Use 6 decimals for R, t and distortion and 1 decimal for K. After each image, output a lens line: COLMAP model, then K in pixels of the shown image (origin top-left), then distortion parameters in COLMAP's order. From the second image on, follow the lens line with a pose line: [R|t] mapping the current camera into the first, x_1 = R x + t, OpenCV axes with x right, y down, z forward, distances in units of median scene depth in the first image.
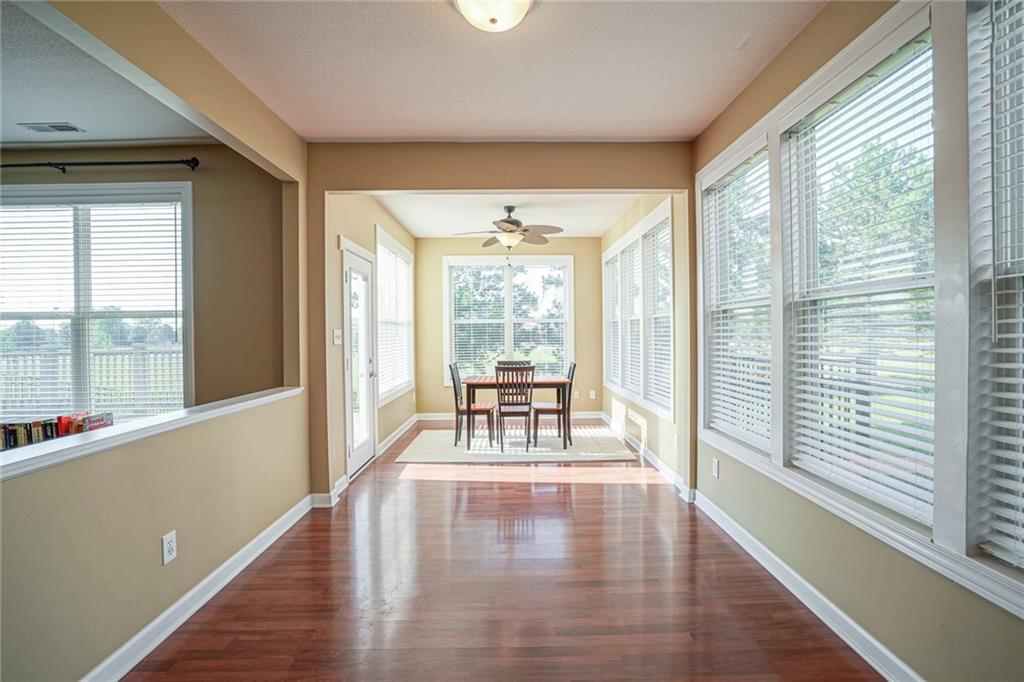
lens RADIAL K [[478.6, 0, 518.1], [0, 478.6, 334.8], [0, 0, 1]] dist [-0.062102, 0.022824]
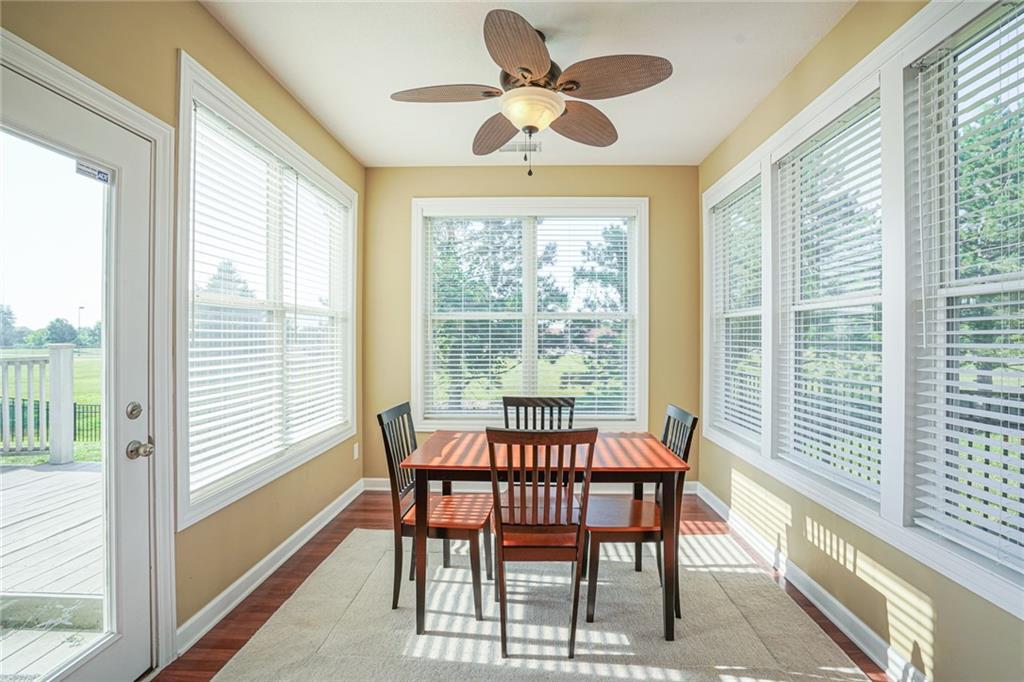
lens RADIAL K [[392.8, 0, 512.0], [0, 392.8, 341.0], [0, 0, 1]] dist [-0.098059, 0.010128]
pose [[0.997305, 0.012634, -0.072270, -0.005750], [-0.012122, 0.999898, 0.007522, -0.002470], [0.072358, -0.006626, 0.997357, 0.464350]]
